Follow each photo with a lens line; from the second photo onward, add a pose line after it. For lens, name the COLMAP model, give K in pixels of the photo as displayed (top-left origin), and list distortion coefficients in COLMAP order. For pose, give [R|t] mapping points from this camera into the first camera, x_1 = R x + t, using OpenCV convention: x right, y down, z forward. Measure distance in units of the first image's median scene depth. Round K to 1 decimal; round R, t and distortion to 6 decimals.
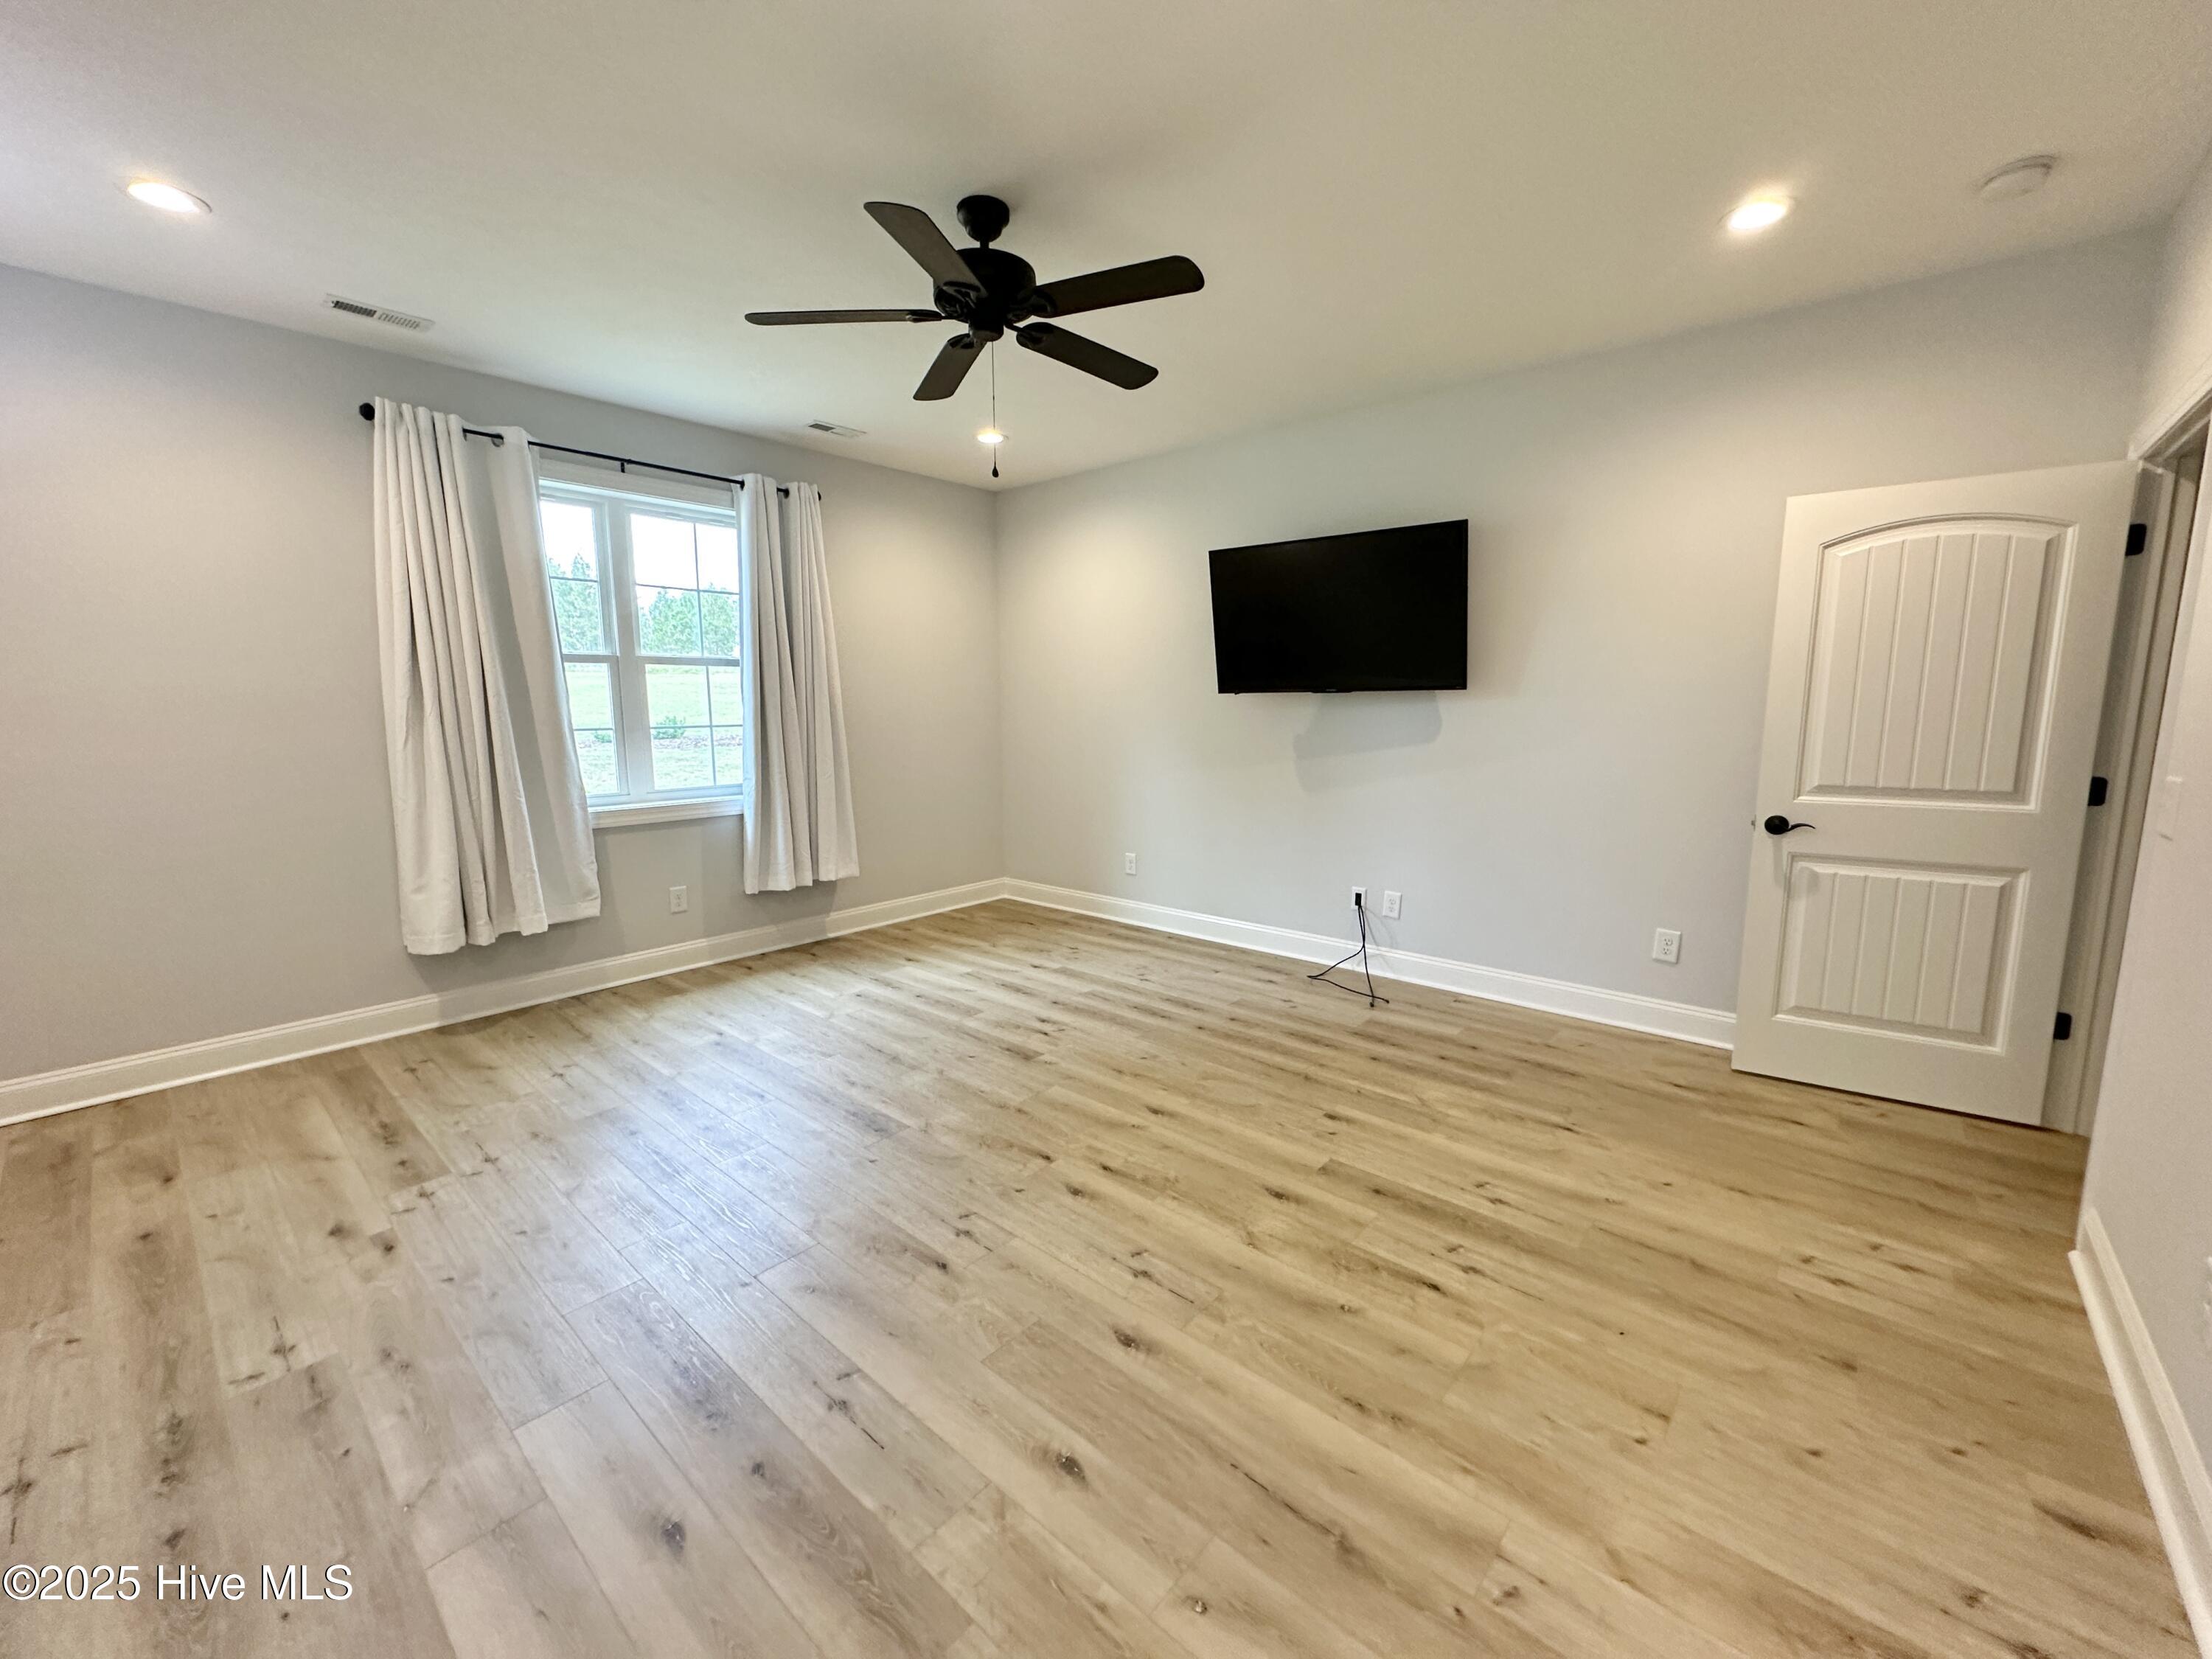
lens RADIAL K [[881.3, 0, 1101.2], [0, 881.3, 834.4], [0, 0, 1]] dist [-0.002226, 0.000847]
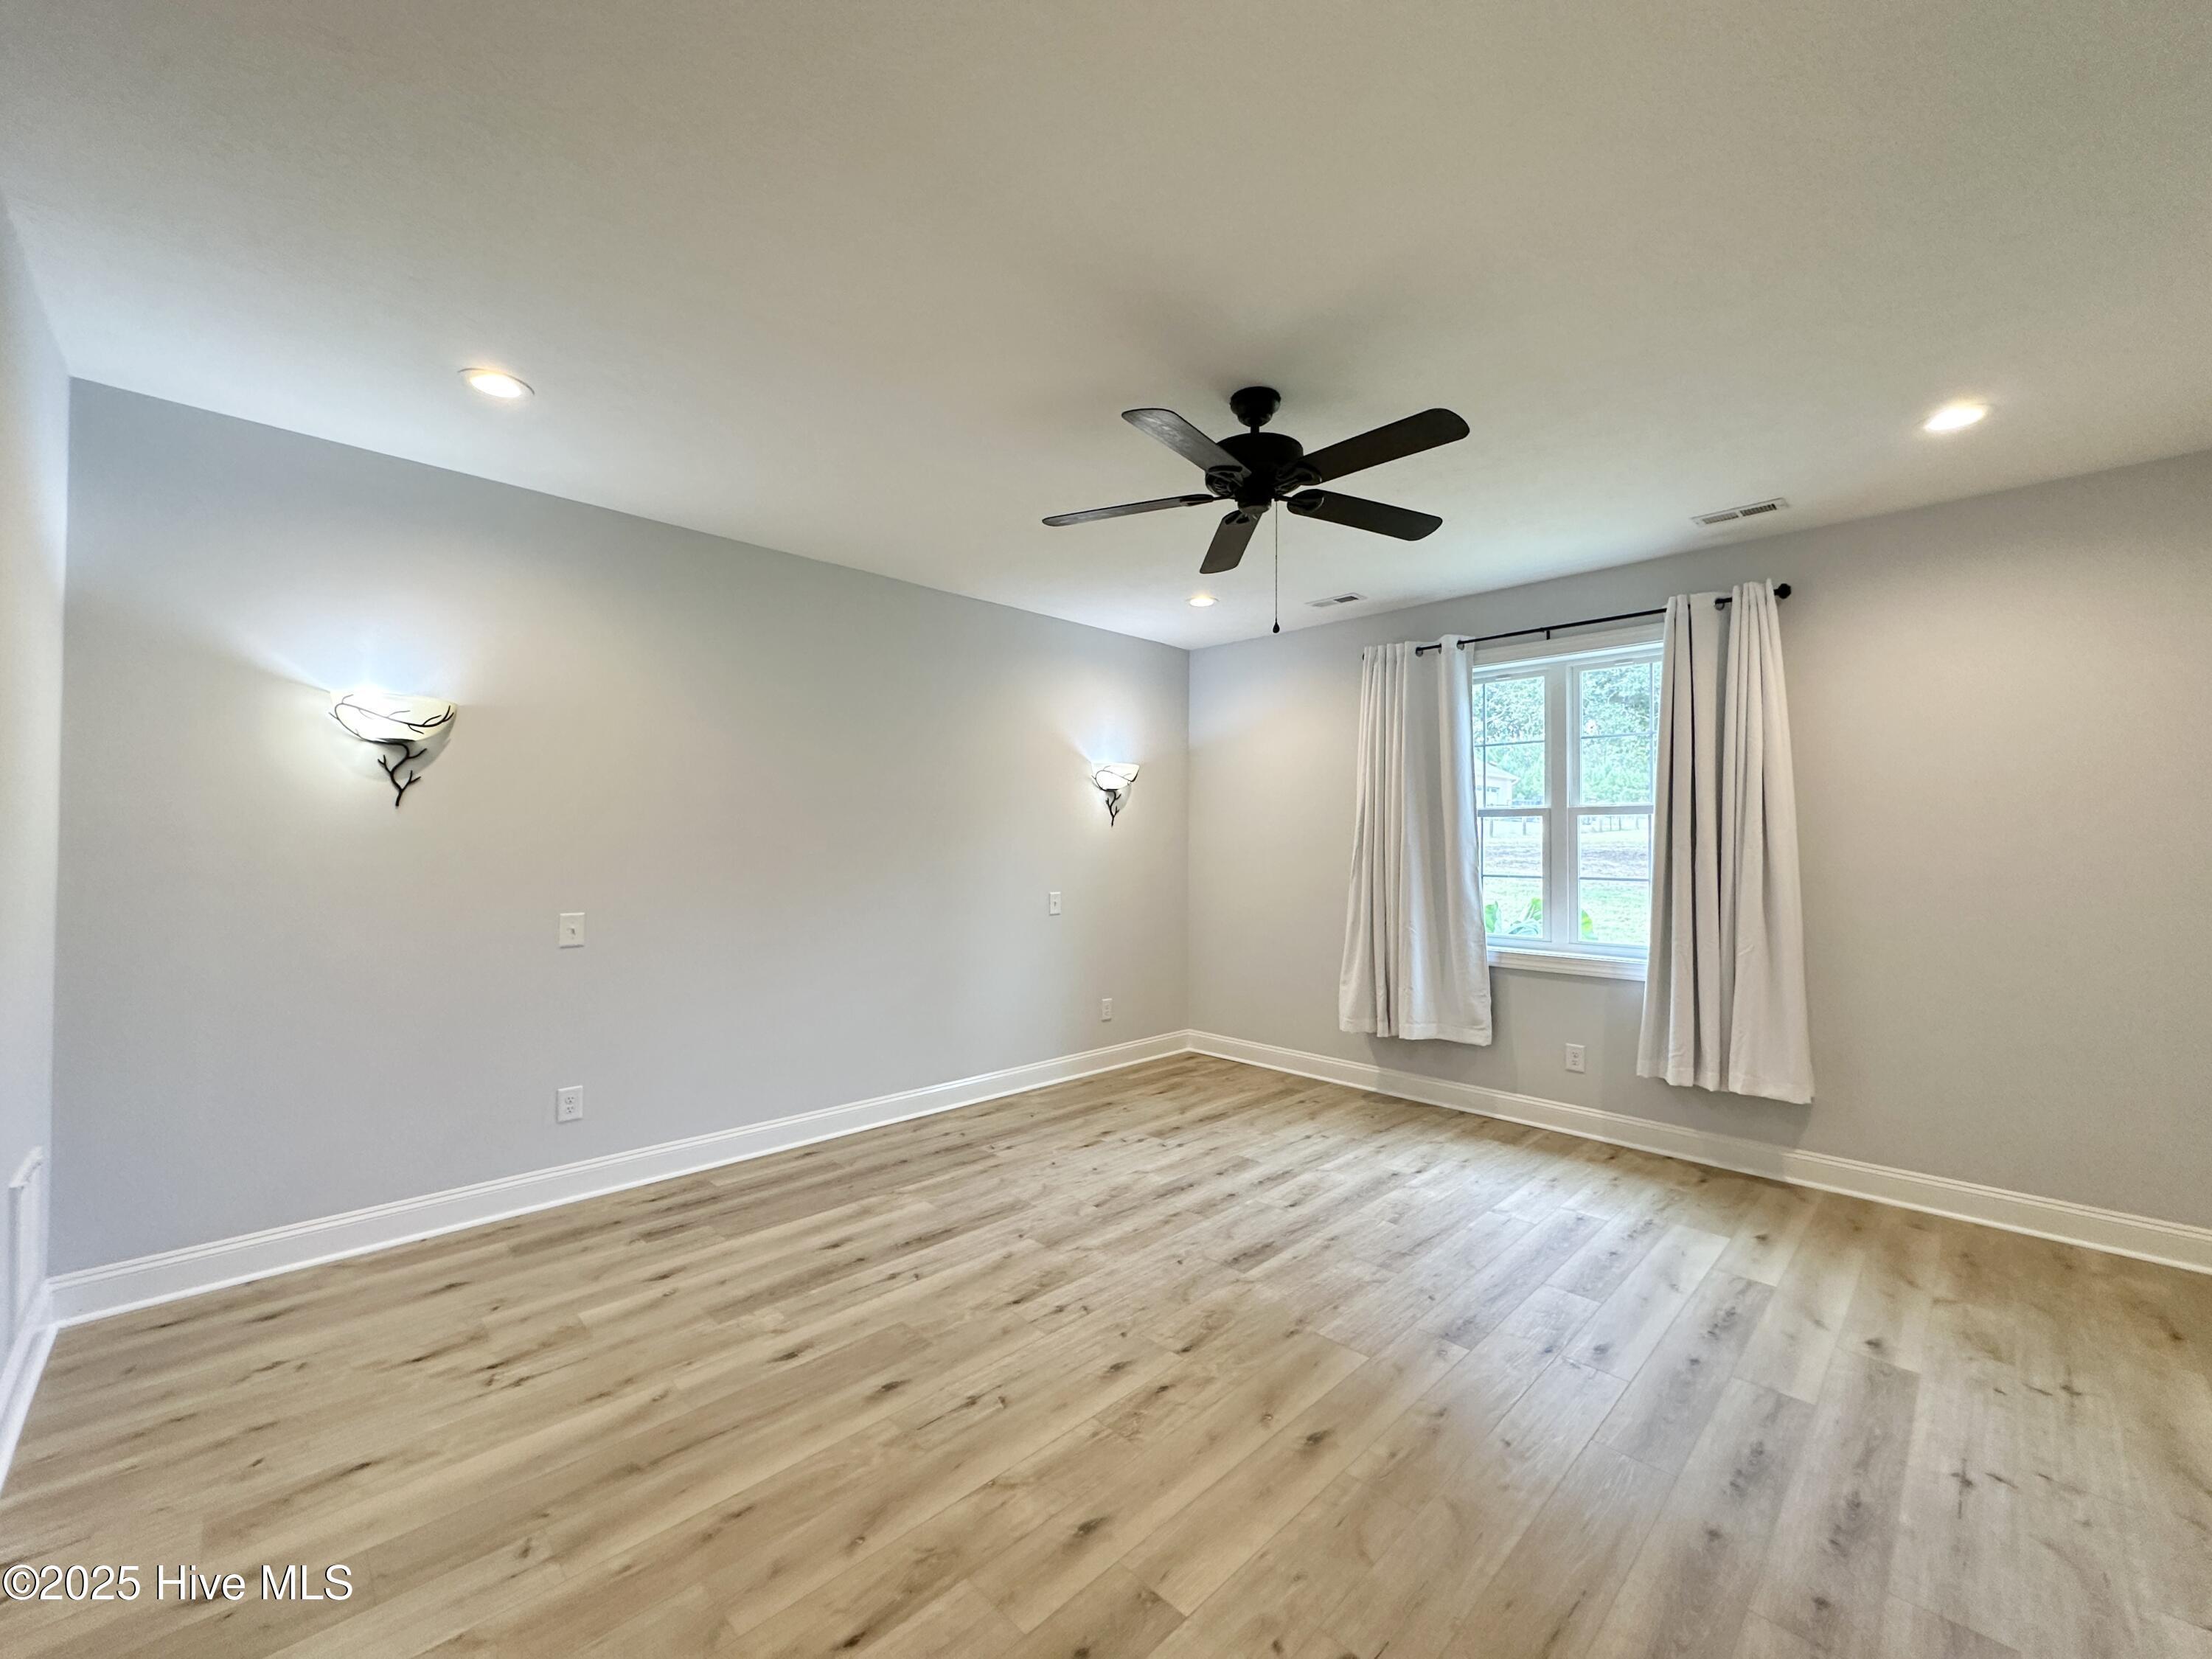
lens RADIAL K [[881.3, 0, 1101.7], [0, 881.3, 828.1], [0, 0, 1]] dist [-0.002226, 0.000847]
pose [[-0.075889, -0.016009, -0.996988, 0.629771], [-0.151587, 0.988434, -0.004333, -0.110445], [0.985526, 0.150802, -0.077438, 0.656606]]
